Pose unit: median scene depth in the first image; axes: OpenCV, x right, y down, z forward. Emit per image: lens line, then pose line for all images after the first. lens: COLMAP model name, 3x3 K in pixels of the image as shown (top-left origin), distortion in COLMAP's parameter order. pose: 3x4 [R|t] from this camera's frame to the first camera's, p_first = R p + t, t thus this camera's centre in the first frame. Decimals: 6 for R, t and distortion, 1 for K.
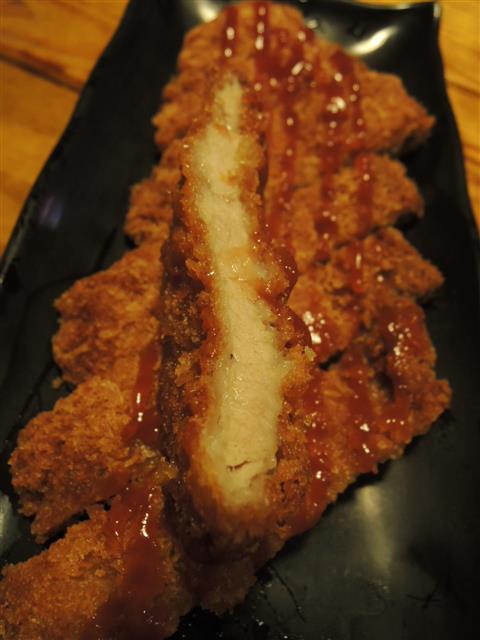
lens RADIAL K [[447.5, 0, 240.0], [0, 447.5, 320.0], [0, 0, 1]] dist [-0.044657, 0.000524]
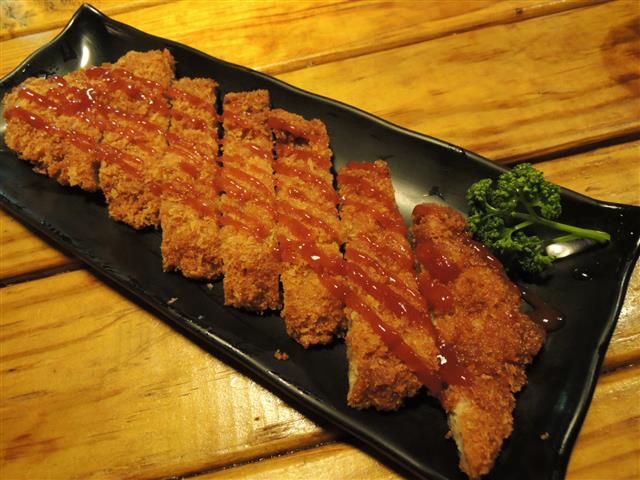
lens RADIAL K [[447.4, 0, 320.0], [0, 447.4, 240.0], [0, 0, 1]] dist [-0.023523, 0.003963]
pose [[0.418376, -0.851935, 0.314910, -0.651585], [0.858074, 0.484405, 0.170474, 0.134885], [-0.297777, 0.198894, 0.933686, -0.826446]]
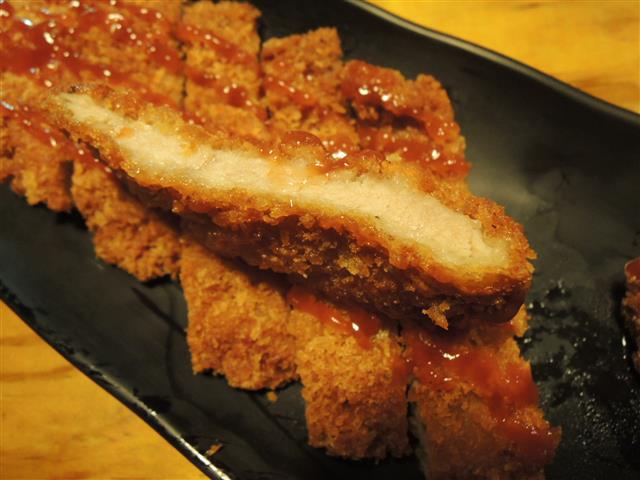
lens RADIAL K [[447.5, 0, 320.0], [0, 447.5, 240.0], [0, 0, 1]] dist [-0.044657, 0.000524]
pose [[0.424825, -0.896388, 0.126540, -0.174374], [0.859273, 0.443270, 0.255269, -0.194873], [-0.284911, 0.000288, 0.958554, -0.024381]]
